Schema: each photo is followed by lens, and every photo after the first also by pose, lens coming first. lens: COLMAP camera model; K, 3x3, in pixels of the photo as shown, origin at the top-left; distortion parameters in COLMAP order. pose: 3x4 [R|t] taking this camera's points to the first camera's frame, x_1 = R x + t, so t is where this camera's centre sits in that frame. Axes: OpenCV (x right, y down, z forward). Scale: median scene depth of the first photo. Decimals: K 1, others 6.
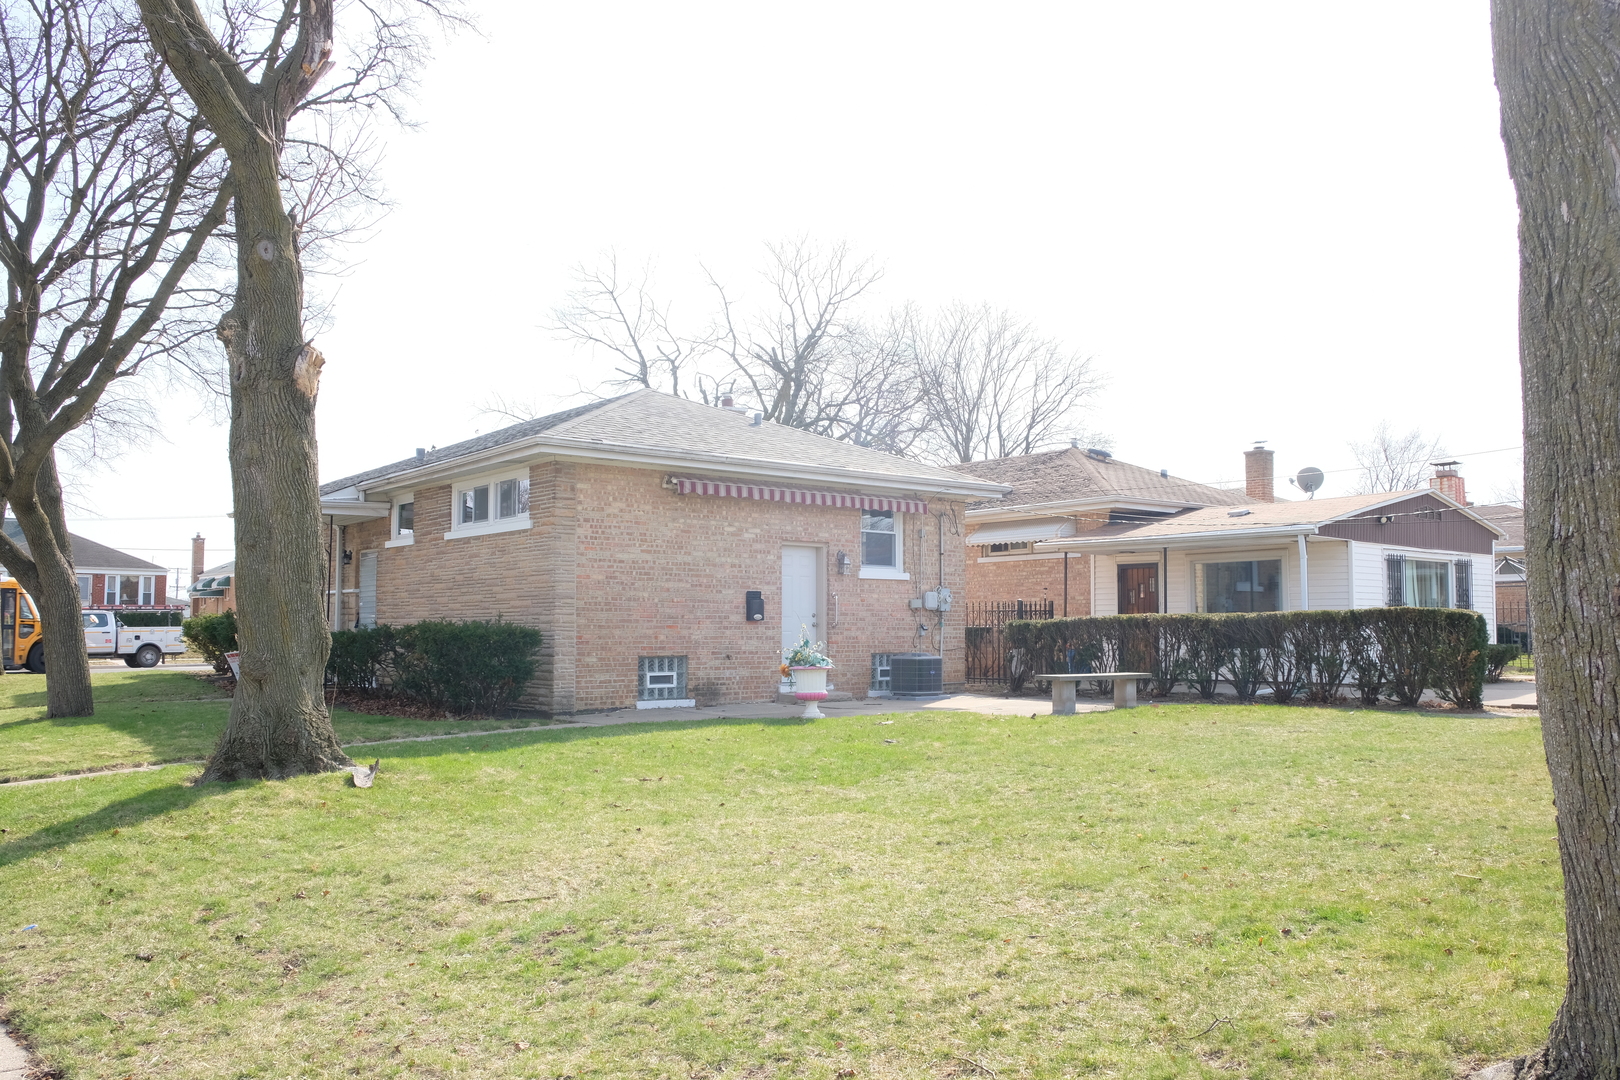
lens RADIAL K [[1232.7, 0, 810.0], [0, 1232.7, 540.0], [0, 0, 1]] dist [-0.039667, 0.006256]
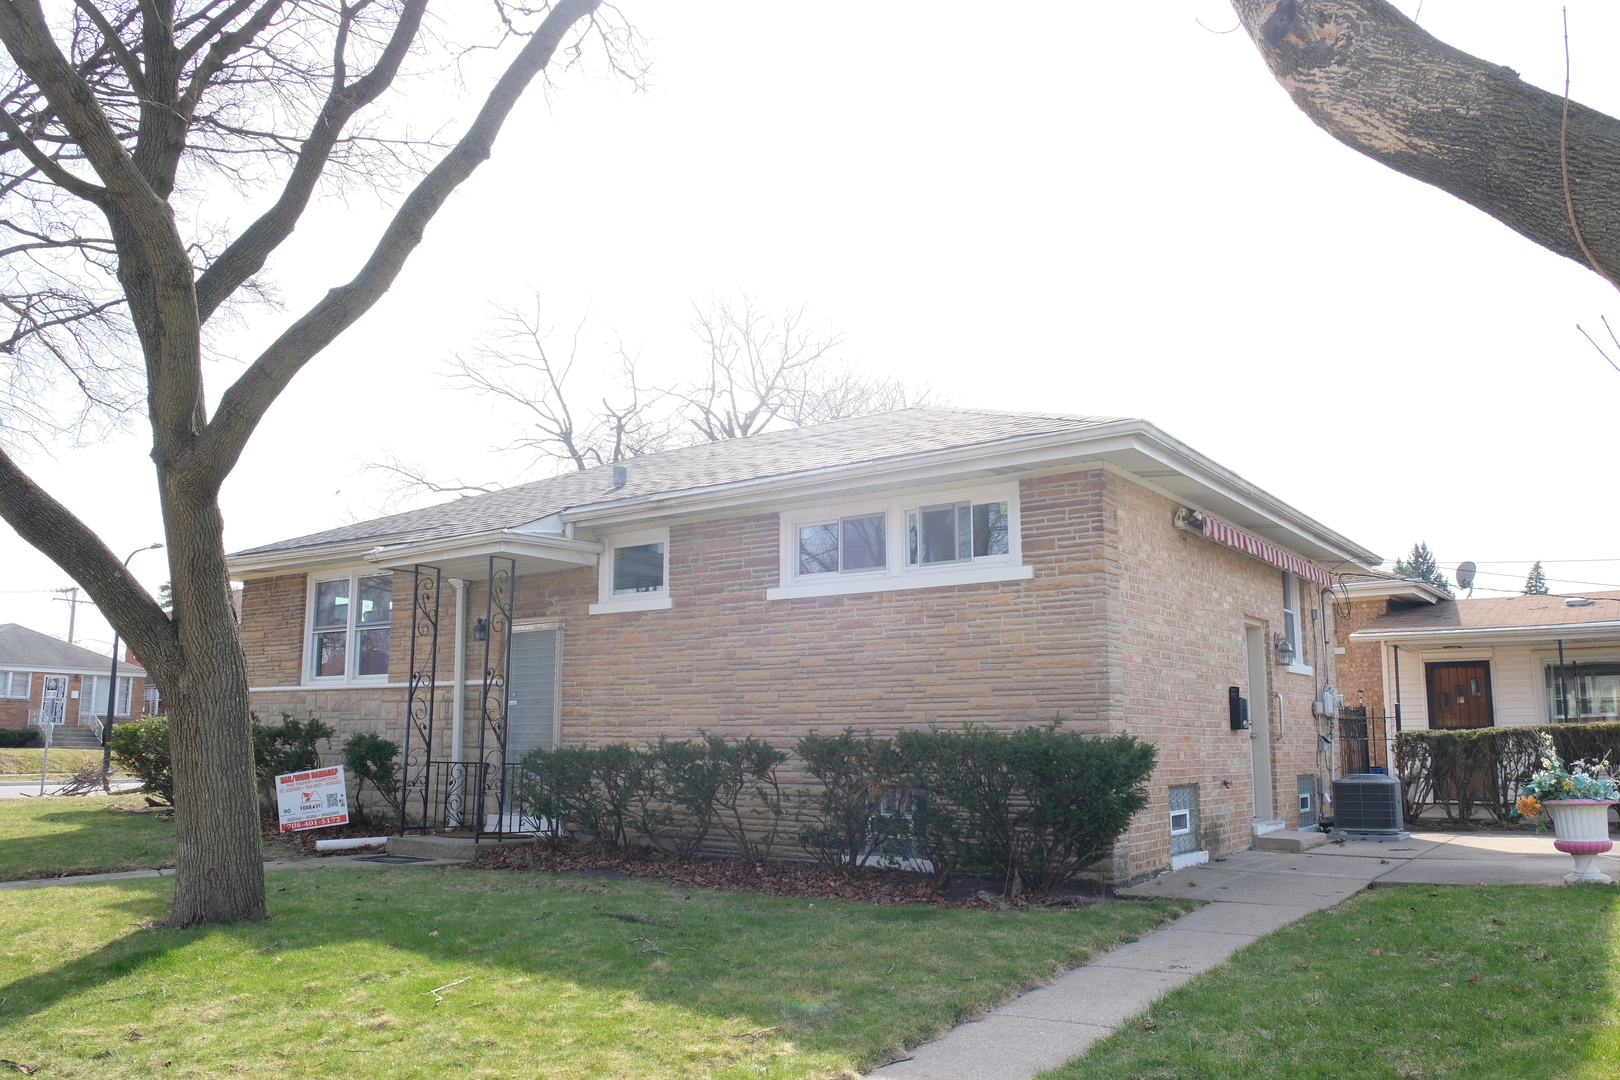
lens RADIAL K [[1232.7, 0, 810.0], [0, 1232.7, 540.0], [0, 0, 1]] dist [-0.039667, 0.006256]
pose [[0.967303, 0.043085, 0.249935, -0.436345], [-0.020425, 0.995498, -0.092560, 0.027341], [-0.252798, 0.084429, 0.963828, 0.382395]]
